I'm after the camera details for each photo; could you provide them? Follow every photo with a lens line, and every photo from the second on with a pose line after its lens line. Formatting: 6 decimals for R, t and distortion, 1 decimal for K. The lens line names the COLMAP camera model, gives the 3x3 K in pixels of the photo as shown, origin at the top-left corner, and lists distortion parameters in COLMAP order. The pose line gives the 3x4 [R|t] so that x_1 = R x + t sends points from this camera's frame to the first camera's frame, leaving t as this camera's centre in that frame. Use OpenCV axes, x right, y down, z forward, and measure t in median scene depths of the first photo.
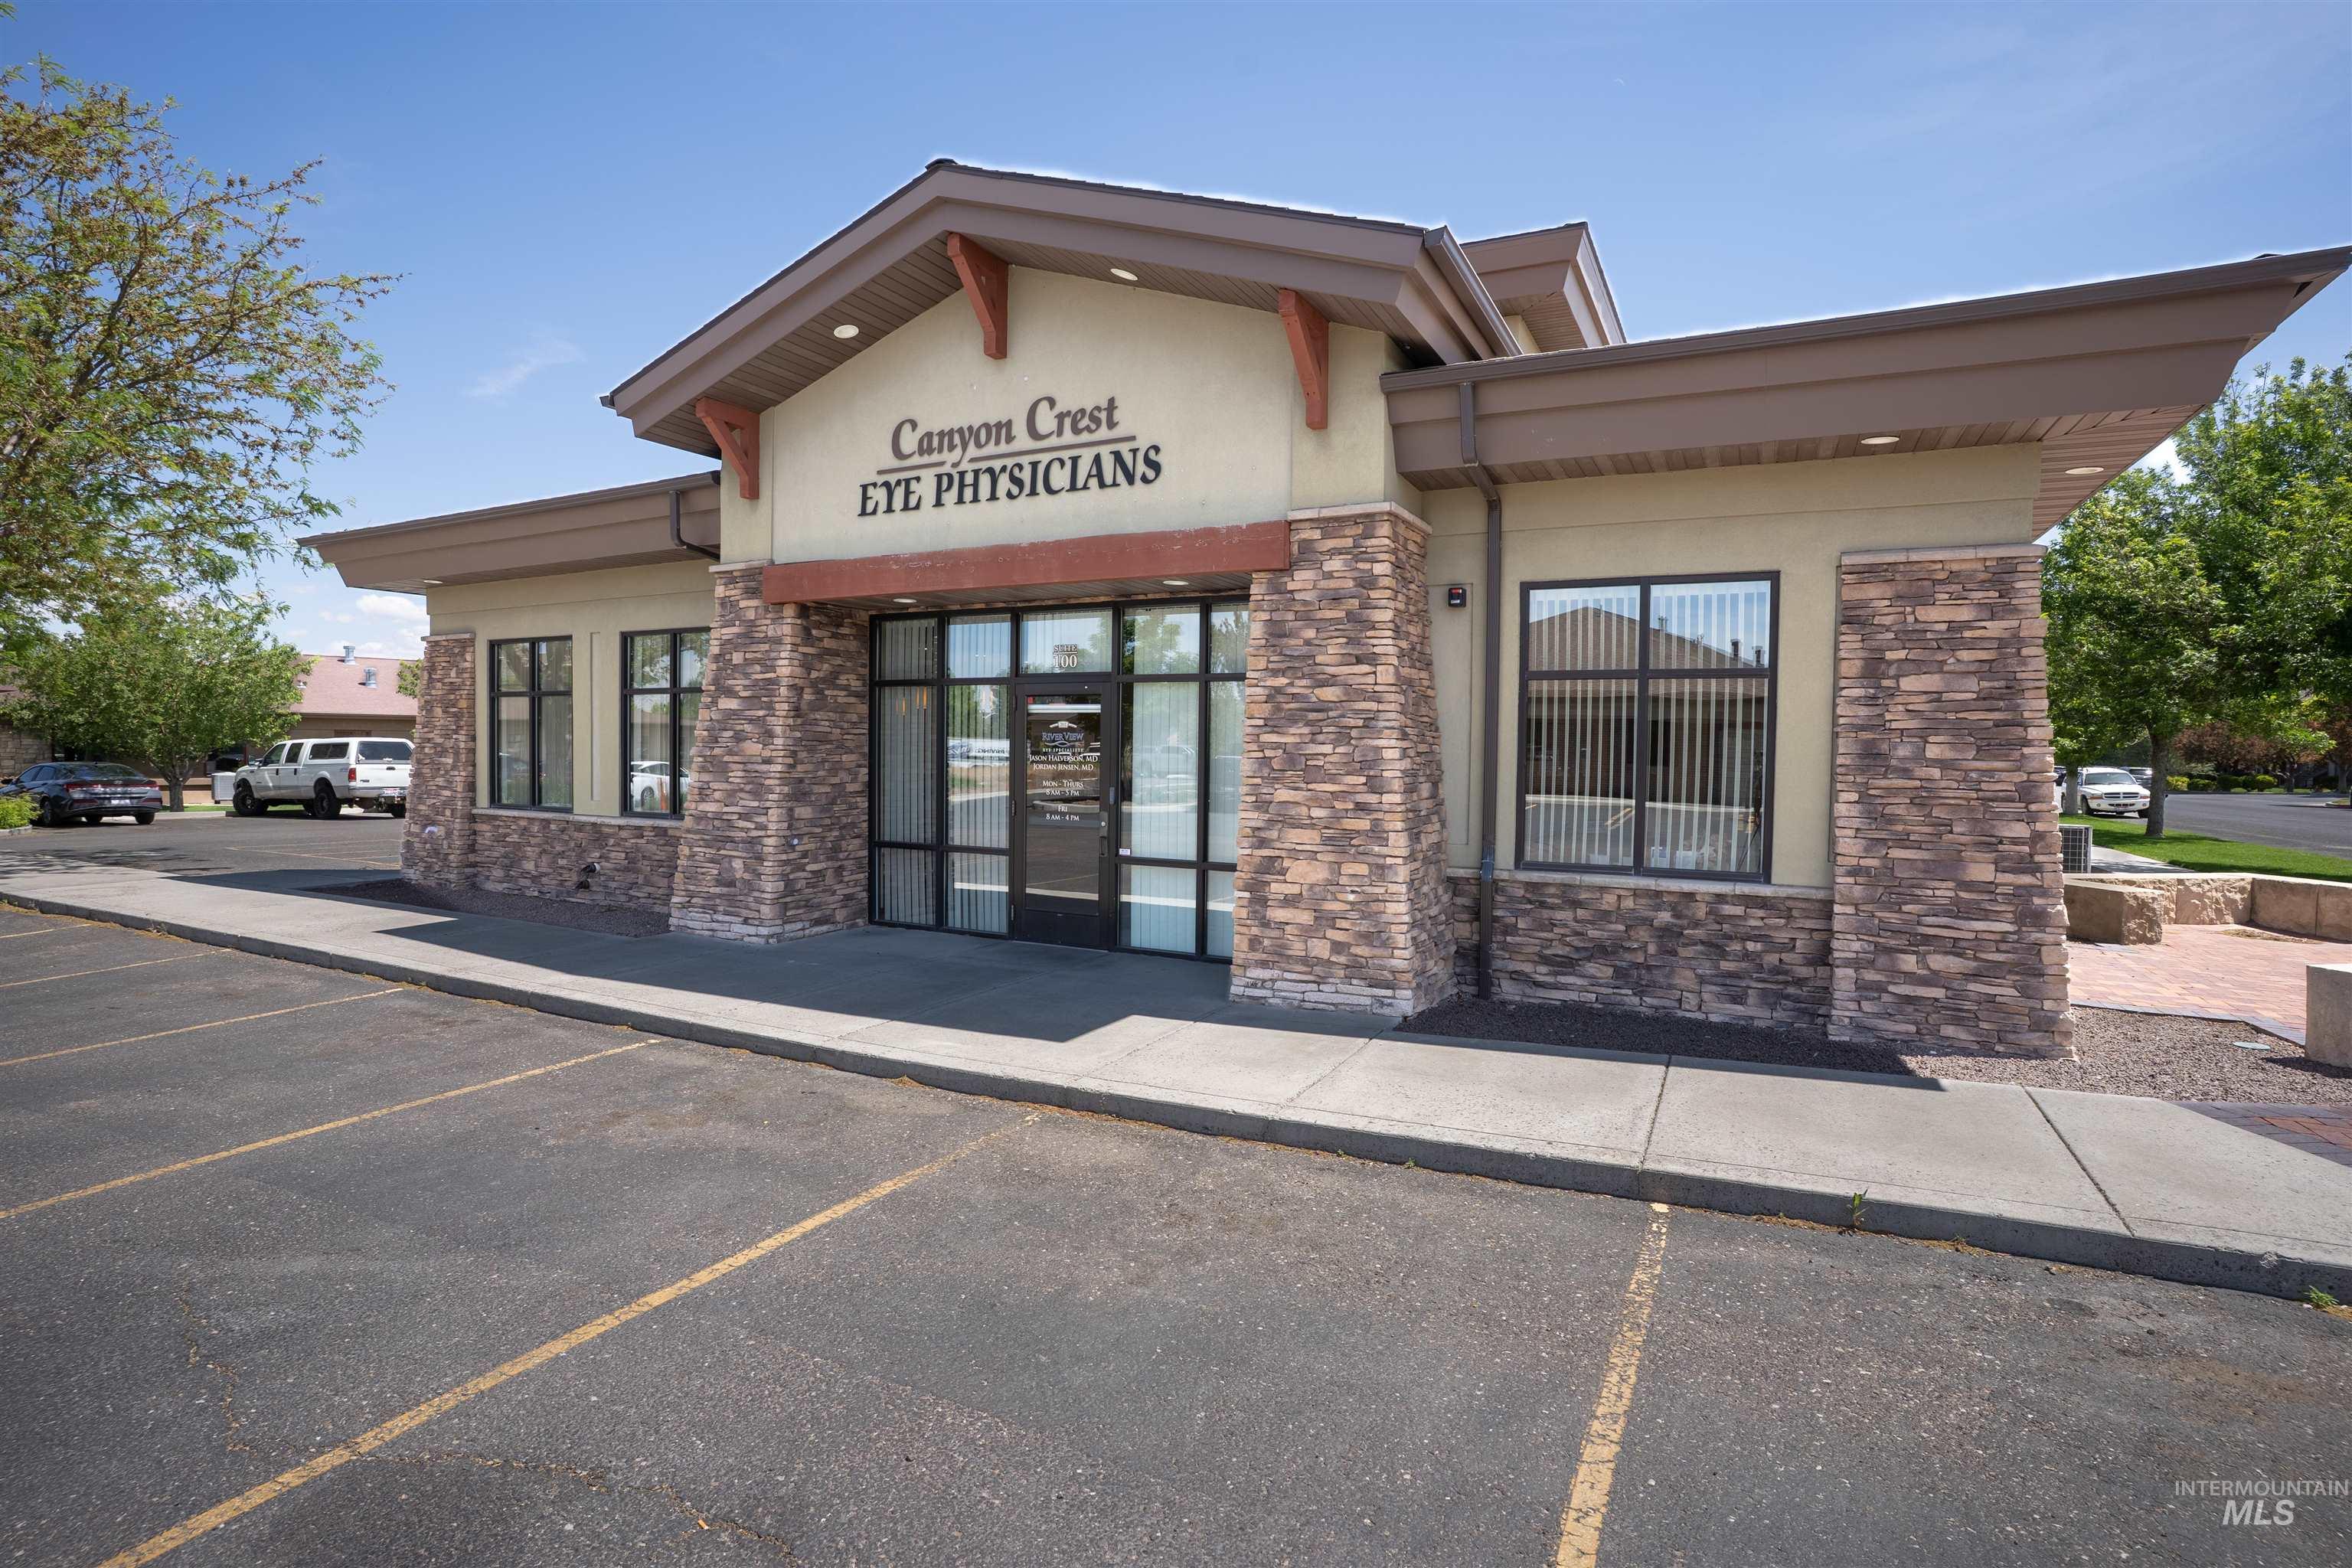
lens RADIAL K [[1156.1, 0, 1133.3], [0, 1156.1, 795.6], [0, 0, 1]] dist [-0.025786, 0.005490]
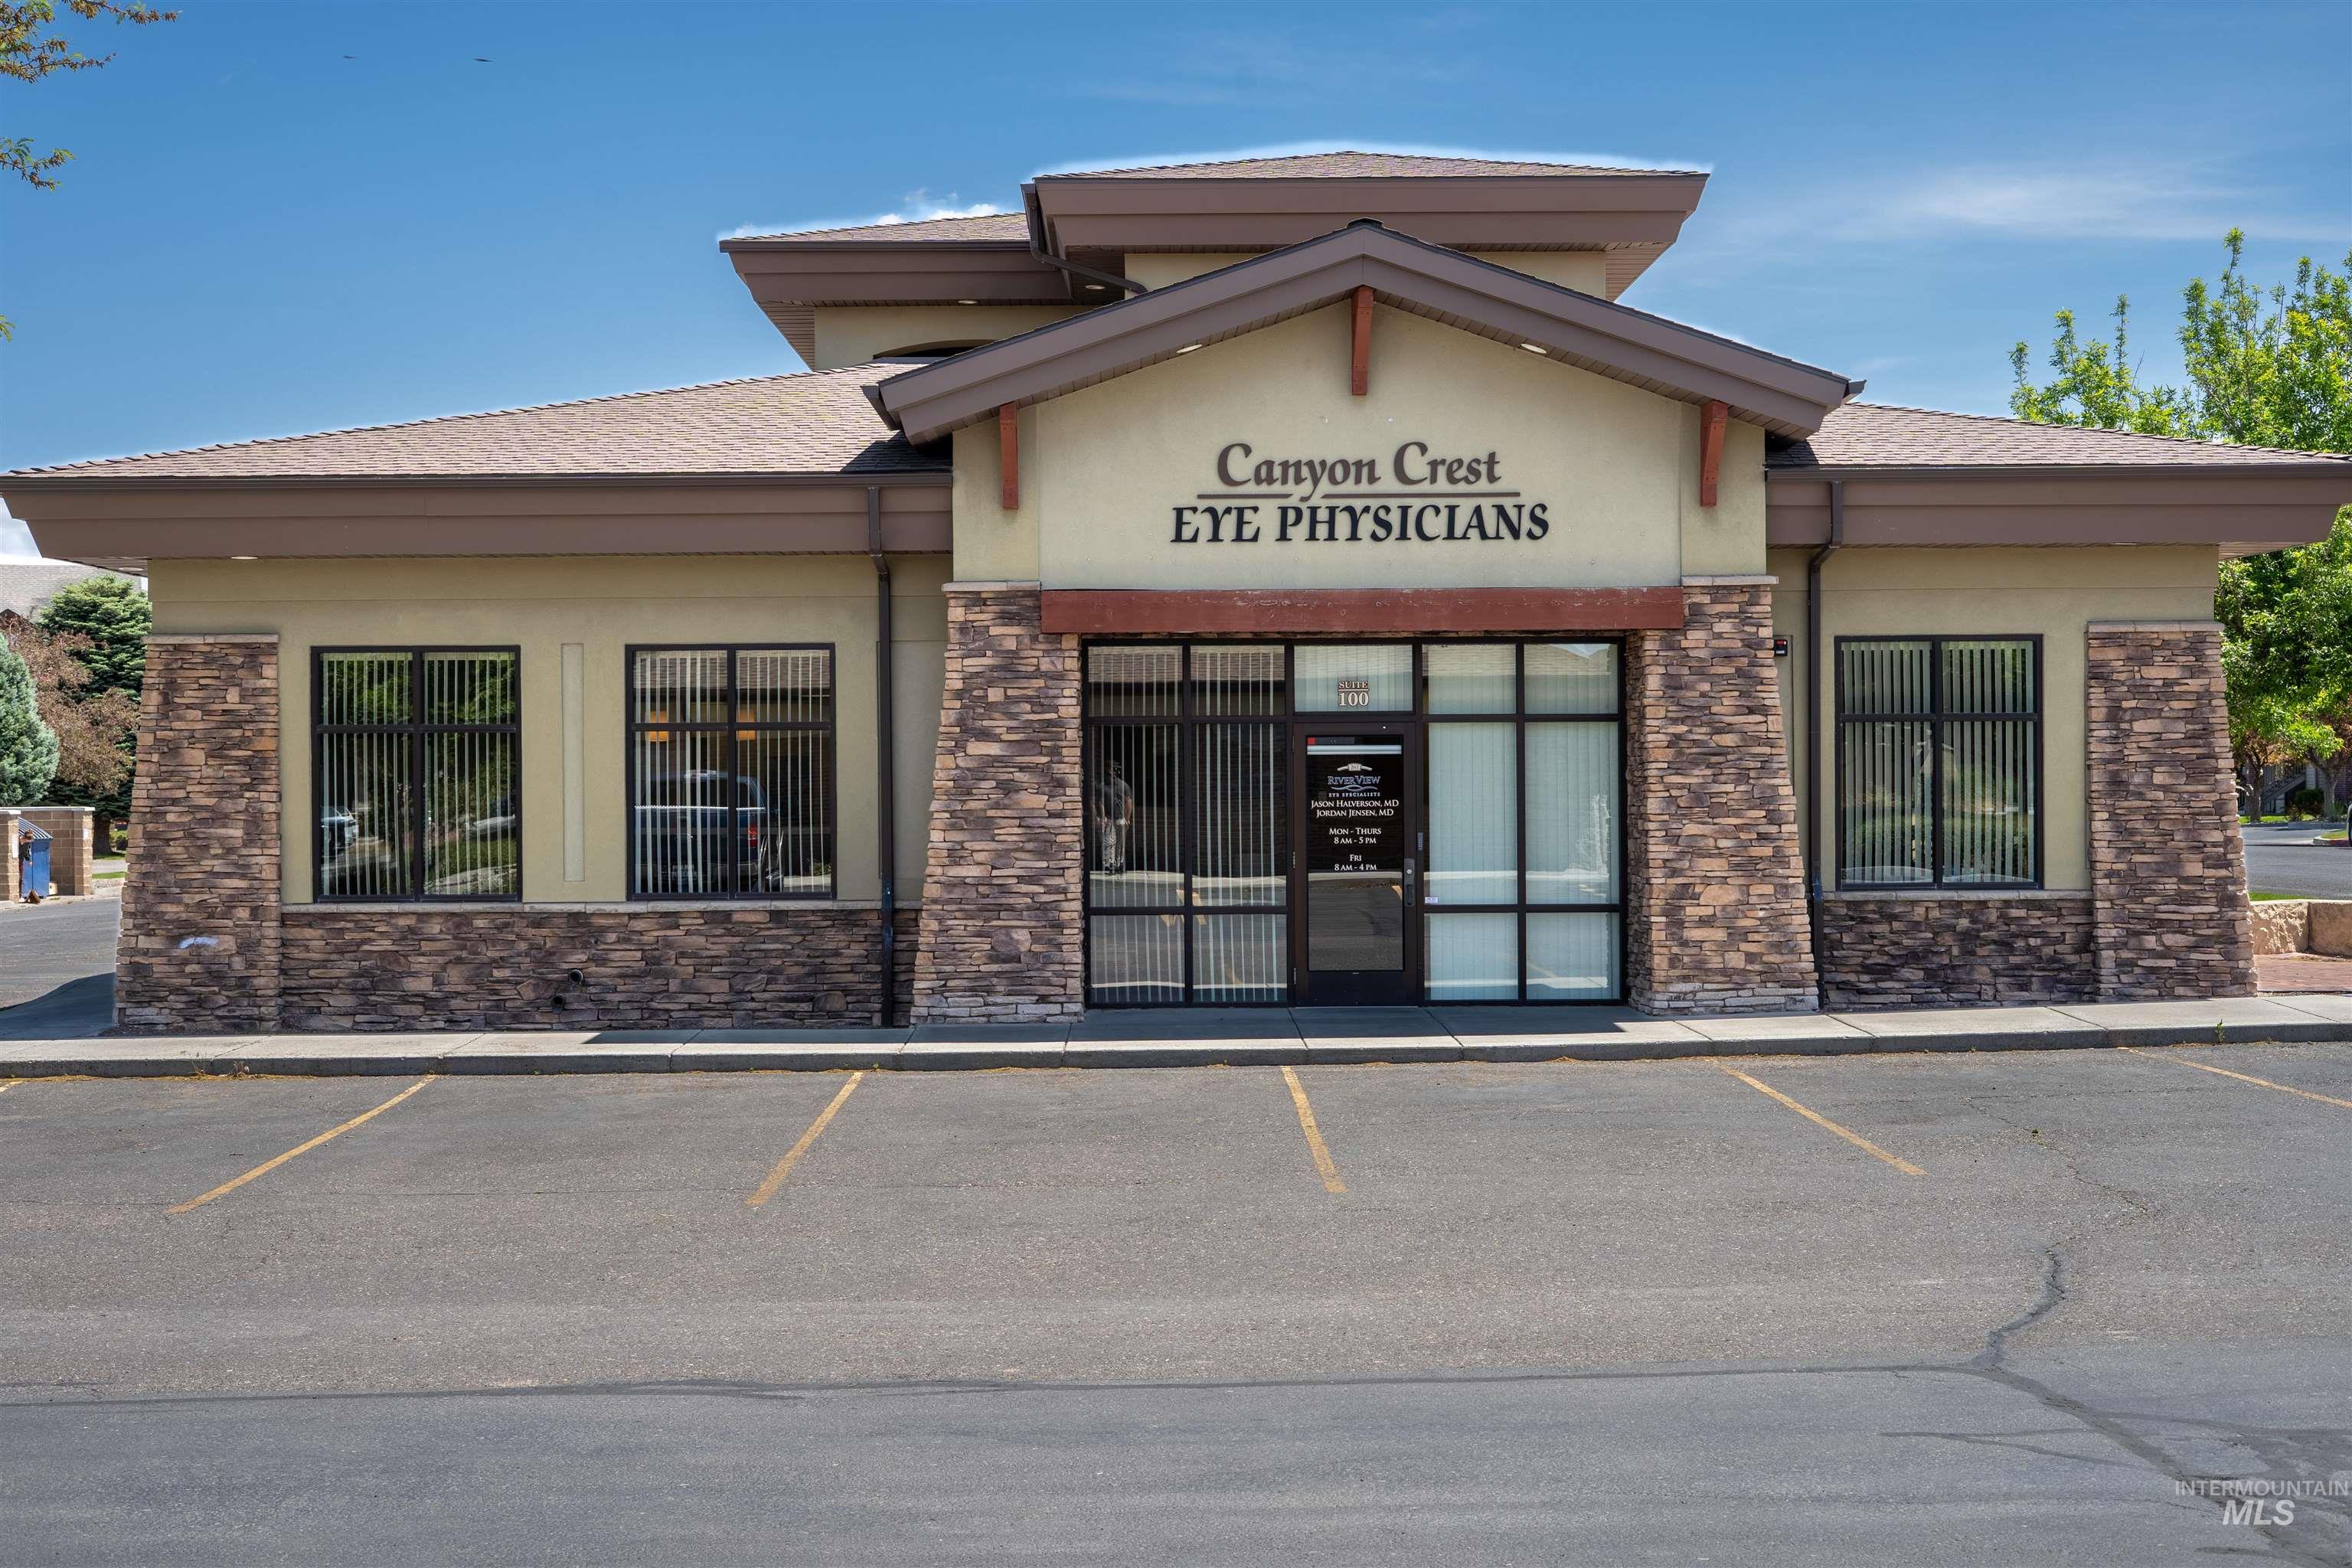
lens RADIAL K [[3475.7, 0, 1166.7], [0, 3475.7, 851.5], [0, 0, 1]] dist [0.258624, 0.000000]
pose [[0.872124, -0.030200, 0.488352, -1.775838], [0.038527, 0.999233, -0.007009, 0.022763], [-0.487766, 0.024928, 0.872619, -1.549839]]
